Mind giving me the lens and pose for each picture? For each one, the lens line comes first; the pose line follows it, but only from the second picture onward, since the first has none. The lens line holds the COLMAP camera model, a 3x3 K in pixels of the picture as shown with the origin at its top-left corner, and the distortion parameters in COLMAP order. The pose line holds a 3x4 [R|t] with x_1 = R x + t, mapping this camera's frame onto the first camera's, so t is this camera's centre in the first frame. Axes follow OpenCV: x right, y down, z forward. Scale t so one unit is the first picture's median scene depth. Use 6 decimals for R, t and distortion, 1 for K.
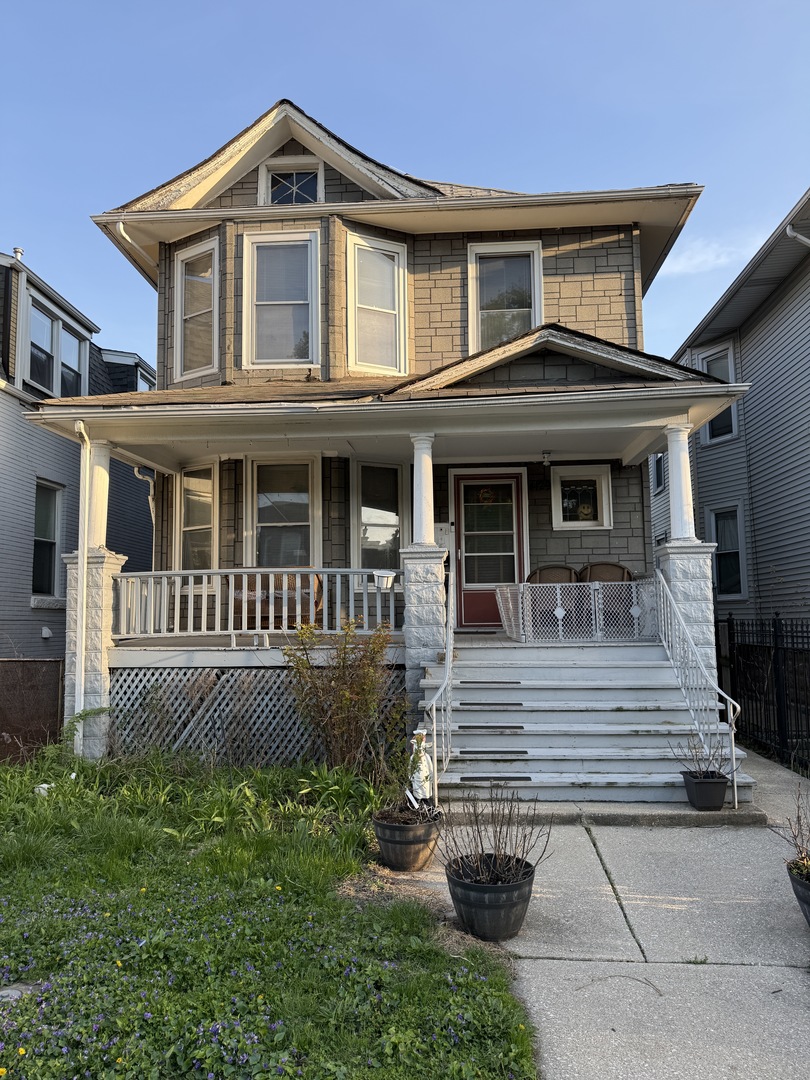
lens RADIAL K [[753.6, 0, 402.6], [0, 753.6, 544.9], [0, 0, 1]] dist [0.141154, -0.266588]
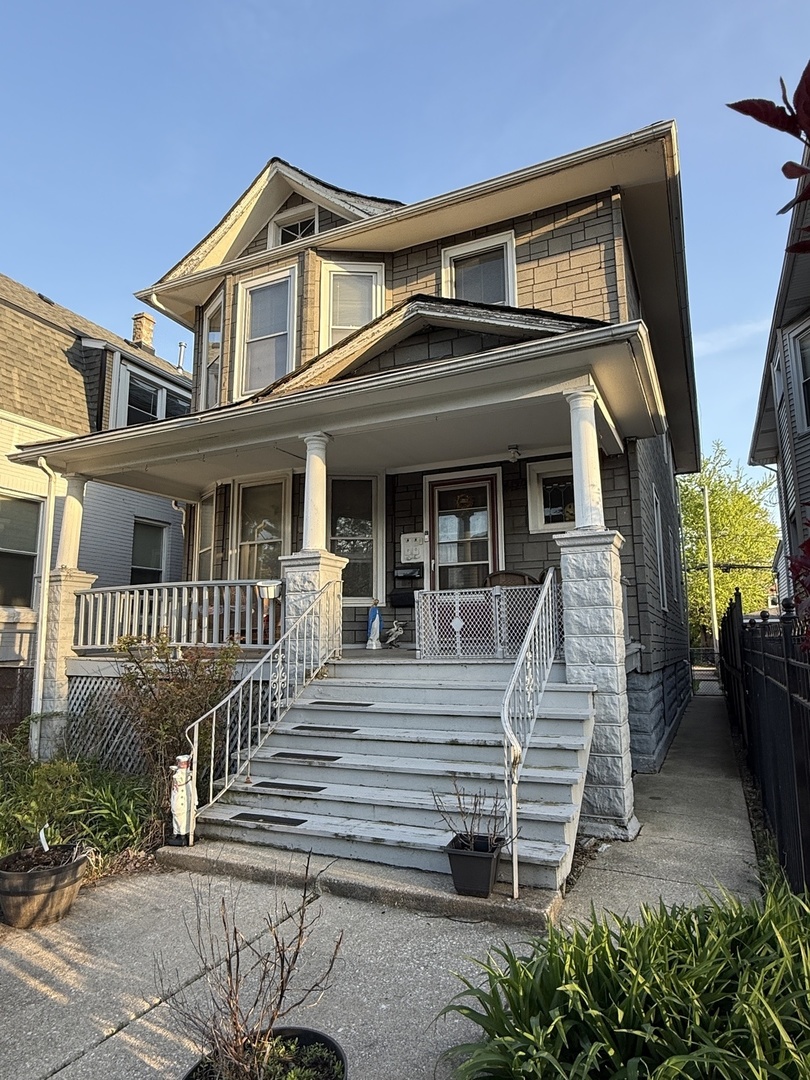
lens RADIAL K [[648.3, 0, 405.0], [0, 648.3, 540.0], [0, 0, 1]] dist [-0.003470, 0.000937]
pose [[0.932761, -0.052036, -0.356721, 0.338235], [0.031177, 0.997464, -0.063981, 0.032586], [0.359146, 0.048558, 0.932017, 0.239432]]
